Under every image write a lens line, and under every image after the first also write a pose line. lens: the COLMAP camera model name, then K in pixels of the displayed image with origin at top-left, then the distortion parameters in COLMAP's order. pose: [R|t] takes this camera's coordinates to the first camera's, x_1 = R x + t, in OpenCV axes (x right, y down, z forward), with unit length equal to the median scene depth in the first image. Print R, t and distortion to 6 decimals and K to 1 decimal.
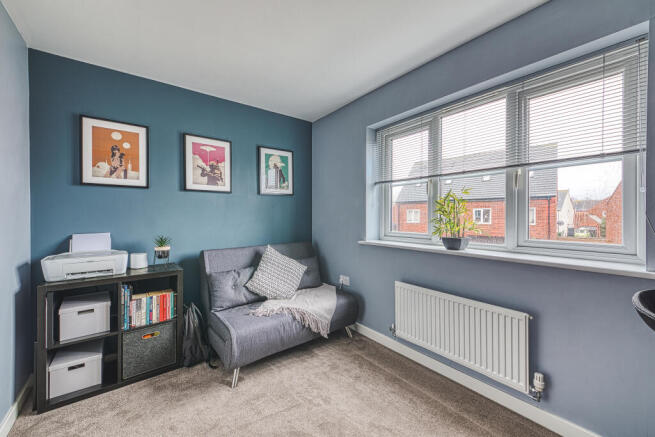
lens RADIAL K [[258.1, 0, 324.5], [0, 258.1, 218.3], [0, 0, 1]] dist [0.015094, -0.000091]
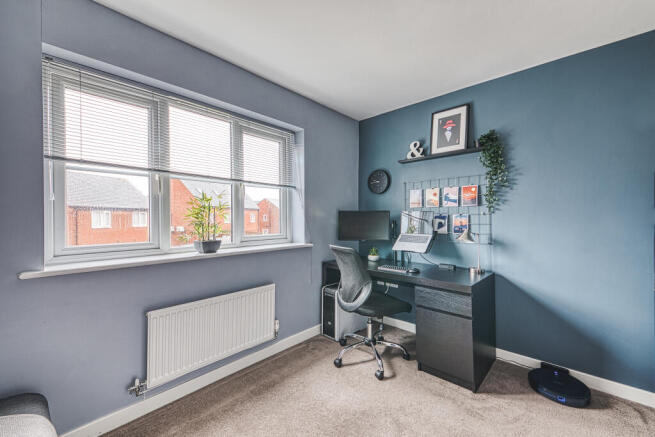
lens RADIAL K [[271.0, 0, 327.6], [0, 271.0, 219.1], [0, 0, 1]] dist [0.008985, -0.002380]
pose [[-0.182826, -0.001532, 0.983144, -0.609764], [0.010058, 0.999944, 0.003429, -0.008617], [-0.983094, 0.010515, -0.182801, 0.741001]]
